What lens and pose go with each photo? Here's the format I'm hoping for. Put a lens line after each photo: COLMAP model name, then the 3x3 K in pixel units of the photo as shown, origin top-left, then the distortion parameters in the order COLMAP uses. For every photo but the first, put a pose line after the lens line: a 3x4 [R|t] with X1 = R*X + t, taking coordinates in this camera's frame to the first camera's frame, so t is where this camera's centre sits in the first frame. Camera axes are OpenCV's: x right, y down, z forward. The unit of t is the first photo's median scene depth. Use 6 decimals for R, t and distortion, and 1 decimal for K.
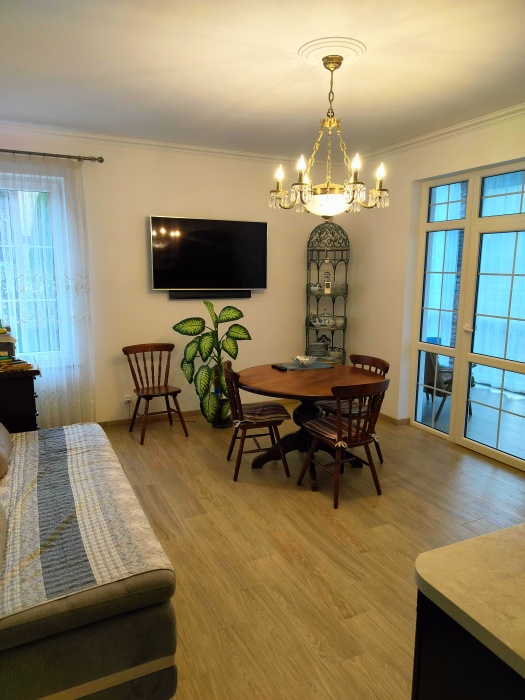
lens RADIAL K [[486.1, 0, 263.1], [0, 486.1, 351.1], [0, 0, 1]] dist [0.019376, -0.027073]
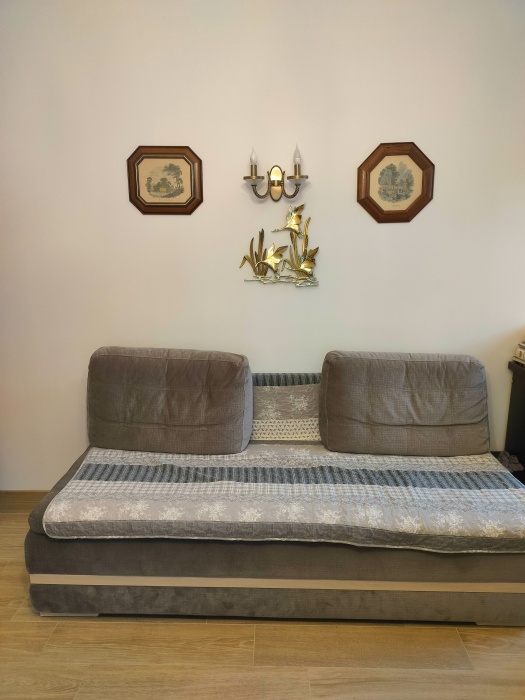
lens RADIAL K [[486.1, 0, 263.5], [0, 486.1, 350.0], [0, 0, 1]] dist [0.019376, -0.027073]
pose [[-0.441352, 0.238646, -0.865018, 0.330054], [-0.154940, 0.929241, 0.335417, -0.244713], [0.883857, 0.282063, -0.373146, 1.370245]]
